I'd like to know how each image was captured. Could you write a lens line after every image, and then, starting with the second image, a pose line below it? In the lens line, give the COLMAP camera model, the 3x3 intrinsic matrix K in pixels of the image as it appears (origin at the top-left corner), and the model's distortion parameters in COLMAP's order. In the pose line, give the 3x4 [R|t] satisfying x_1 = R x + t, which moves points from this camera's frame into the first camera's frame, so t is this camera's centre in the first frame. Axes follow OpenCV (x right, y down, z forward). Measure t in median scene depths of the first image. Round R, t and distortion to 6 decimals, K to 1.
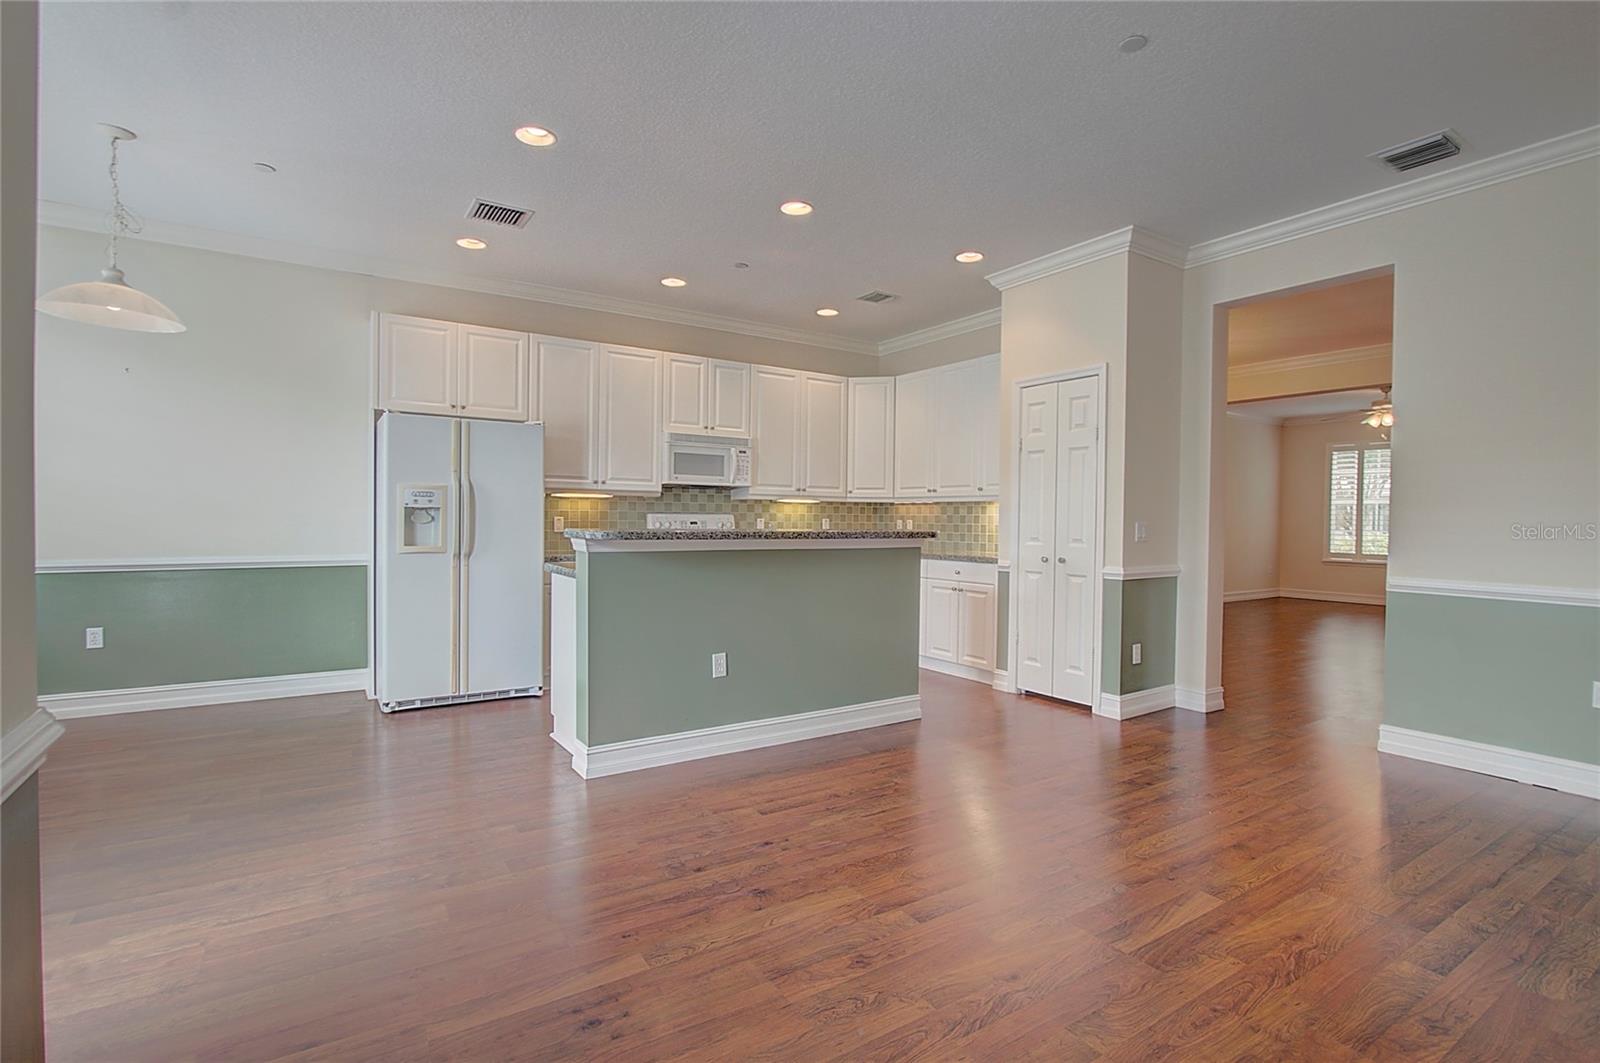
lens RADIAL K [[747.1, 0, 797.0], [0, 747.1, 534.2], [0, 0, 1]] dist [-0.015966, 0.001938]
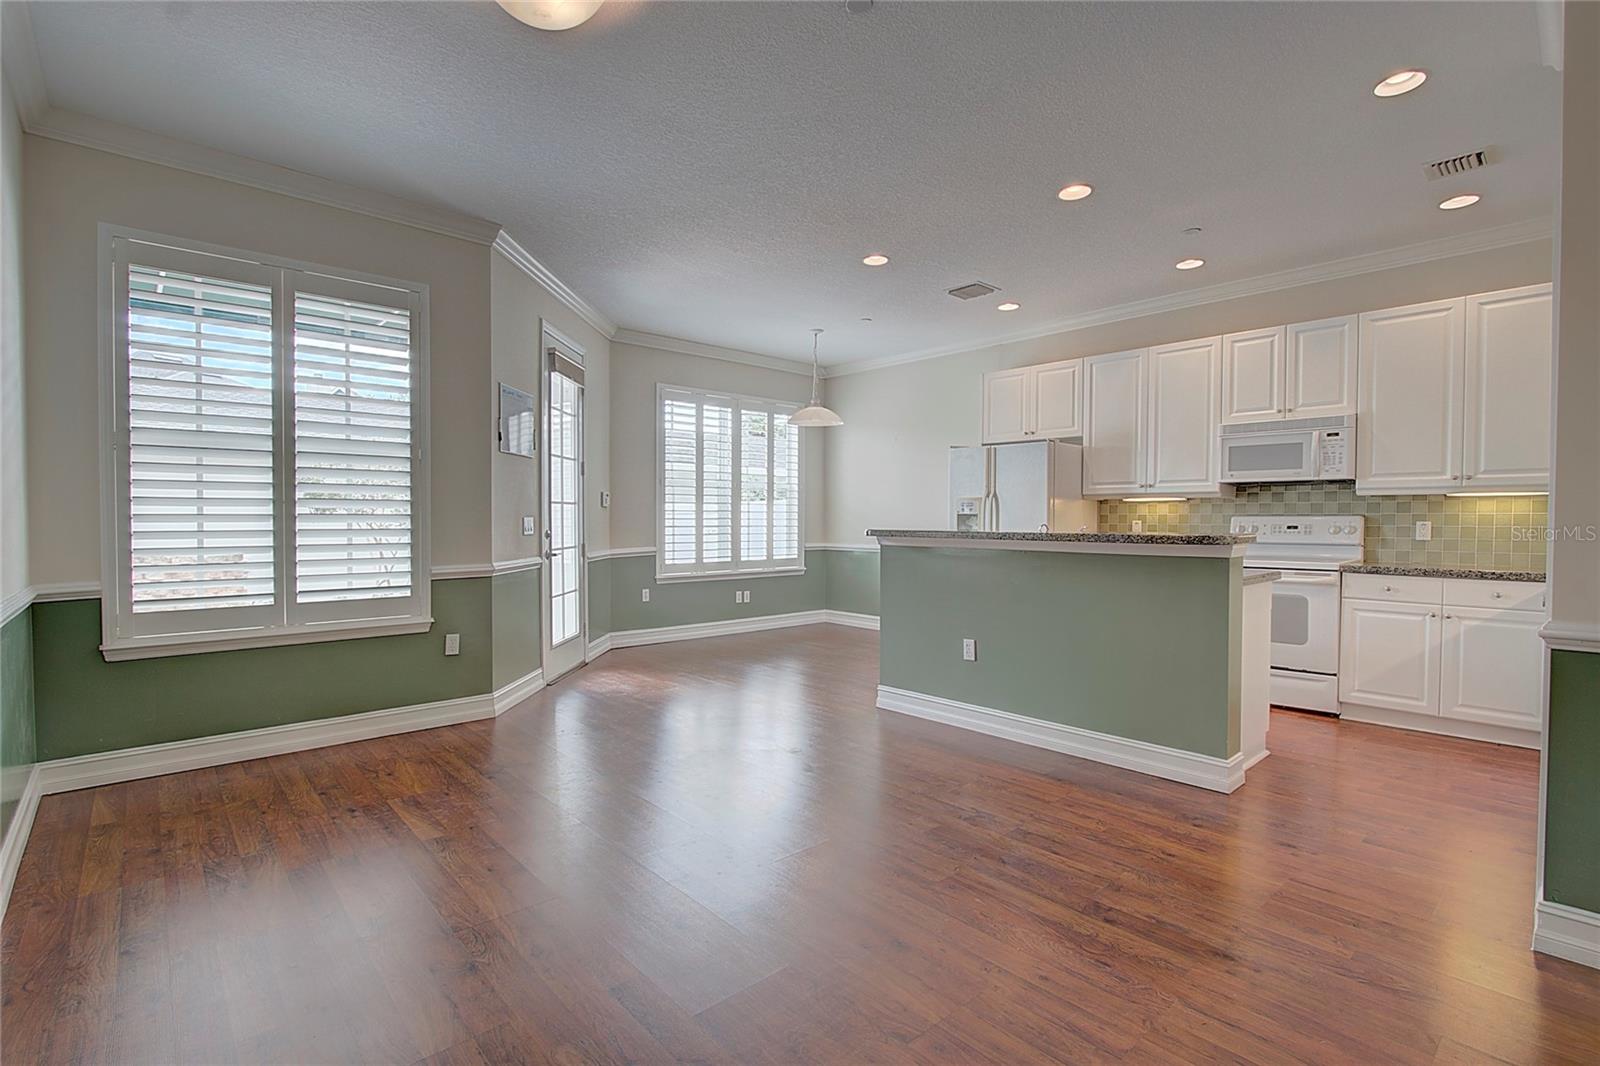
lens RADIAL K [[747.1, 0, 797.0], [0, 747.1, 535.7], [0, 0, 1]] dist [-0.015966, 0.001938]
pose [[0.158021, 0.012526, -0.987356, 0.754208], [-0.022201, 0.999712, 0.009129, -0.001529], [0.987186, 0.020478, 0.158254, 0.435117]]
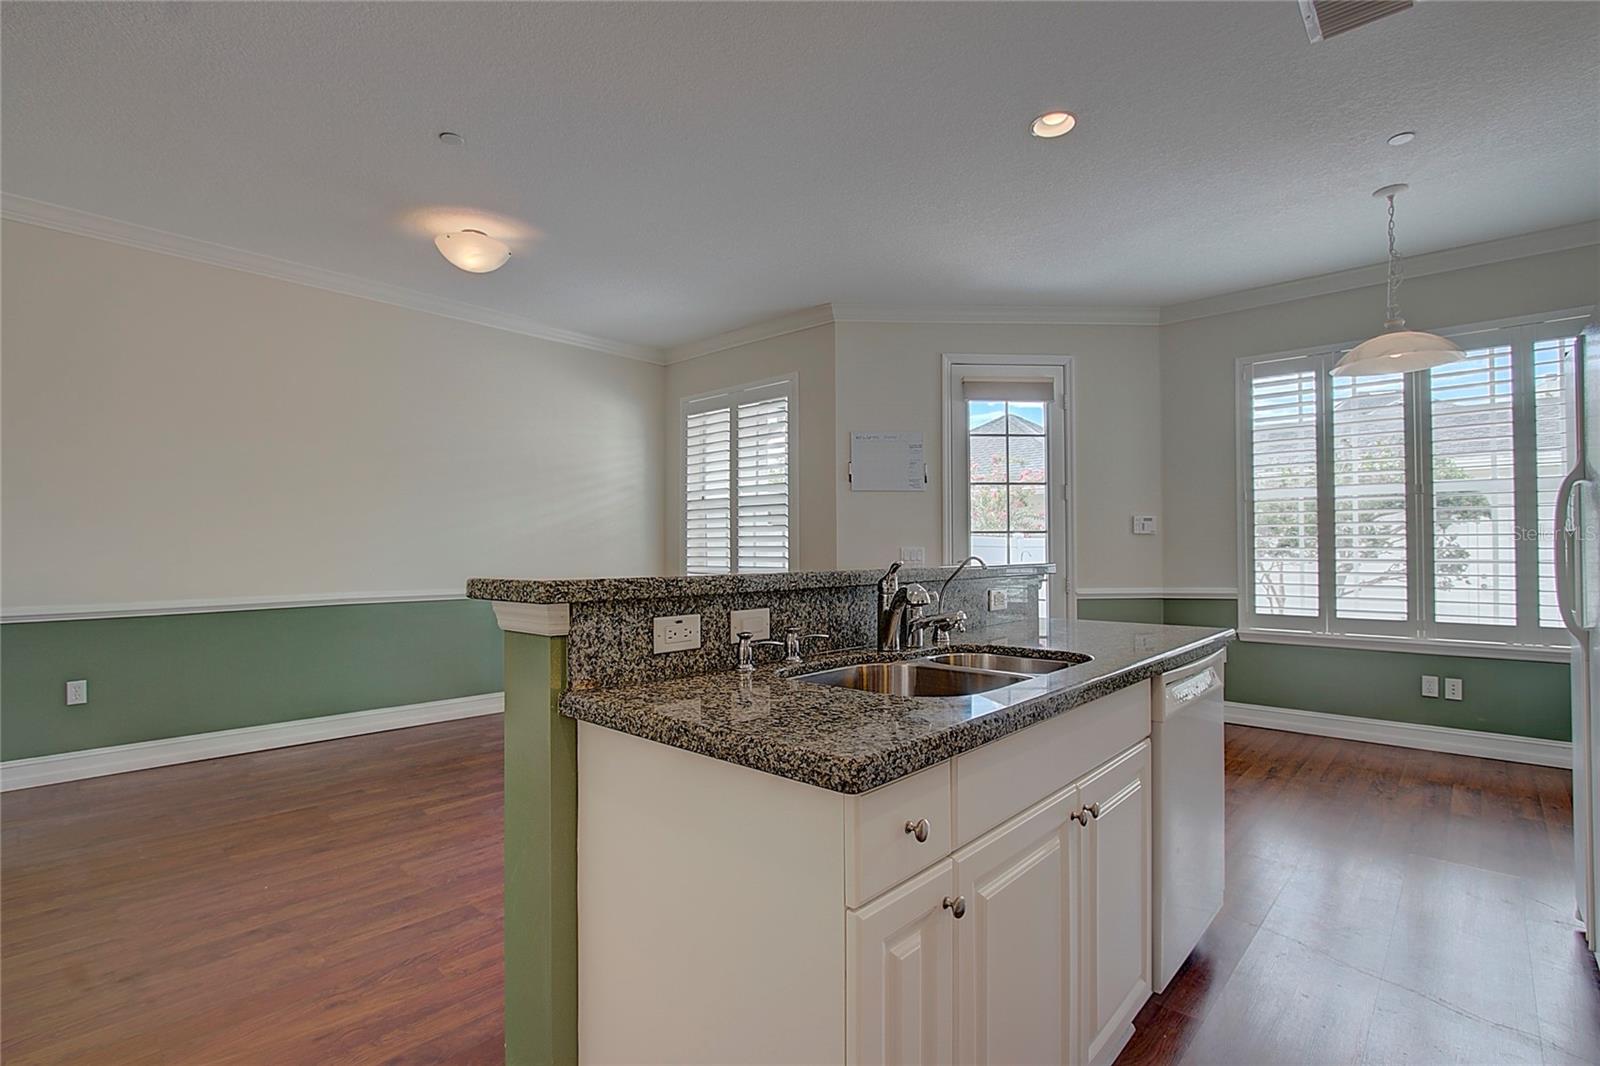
lens RADIAL K [[747.1, 0, 797.0], [0, 747.1, 535.7], [0, 0, 1]] dist [-0.015966, 0.001938]
pose [[-0.968764, -0.013053, -0.247641, 0.114104], [-0.013973, 0.999900, 0.001958, -0.026265], [0.247591, 0.005357, -0.968850, 1.253121]]
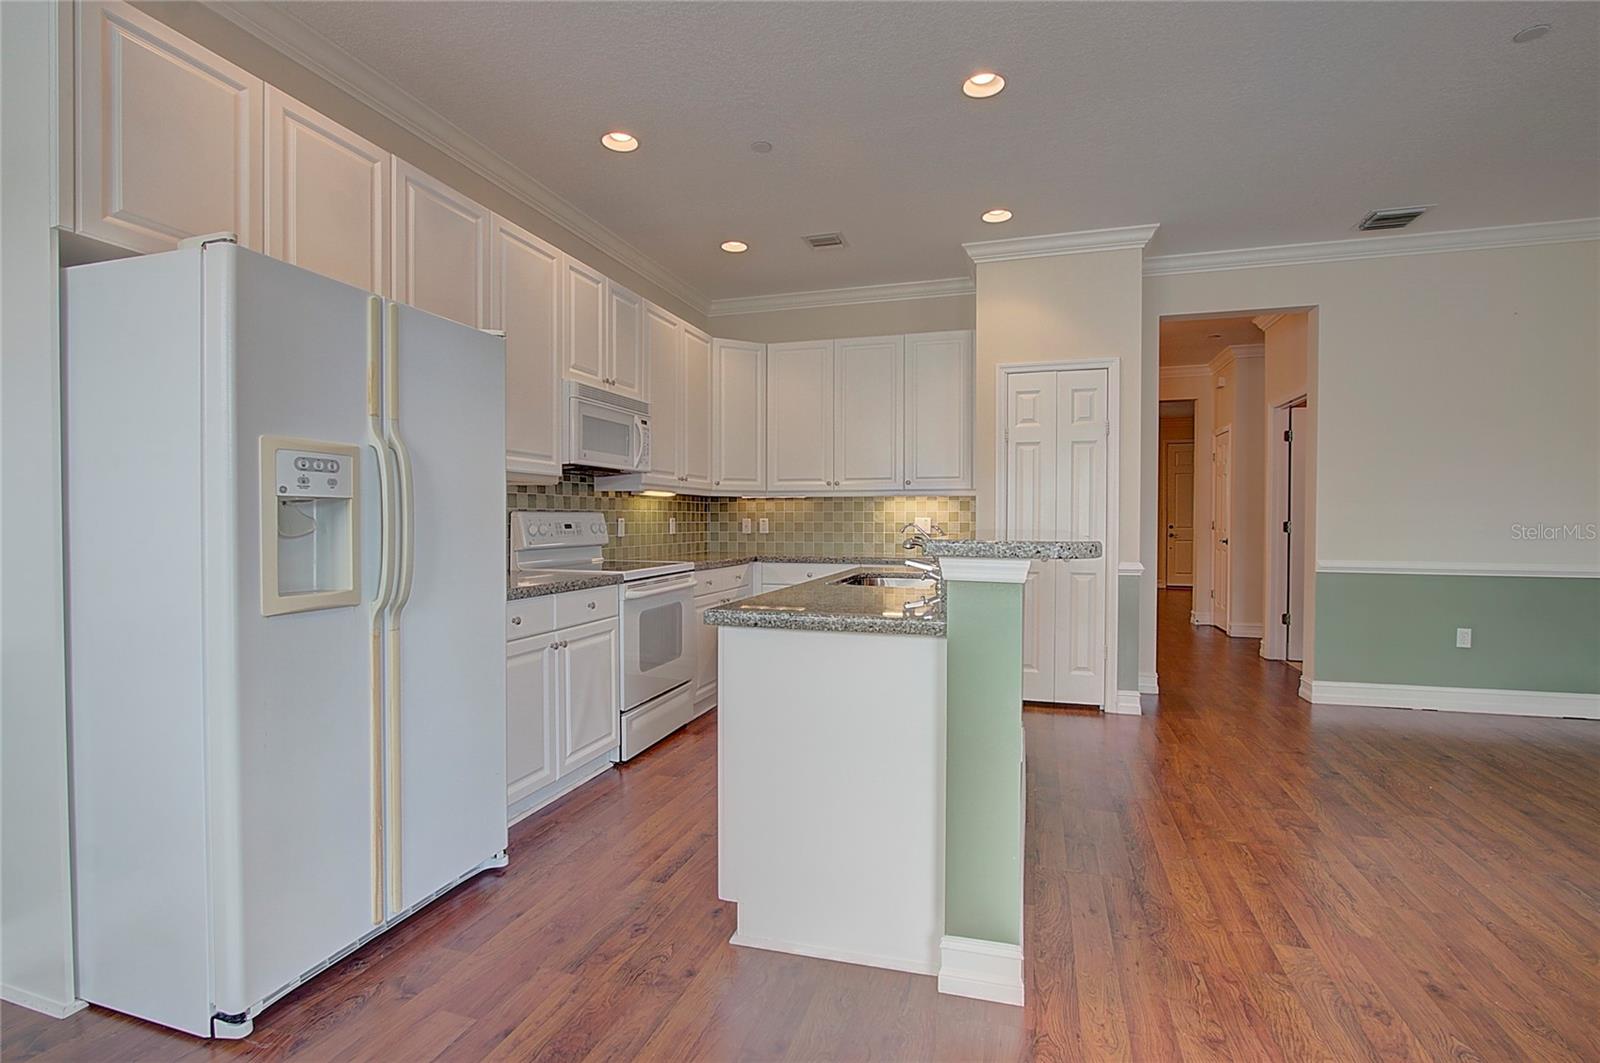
lens RADIAL K [[747.1, 0, 797.0], [0, 747.1, 534.2], [0, 0, 1]] dist [-0.015966, 0.001938]
pose [[0.769628, -0.023363, 0.638065, -0.519919], [0.021342, 0.999713, 0.010862, -0.013944], [-0.638136, 0.005257, 0.769906, 0.483112]]
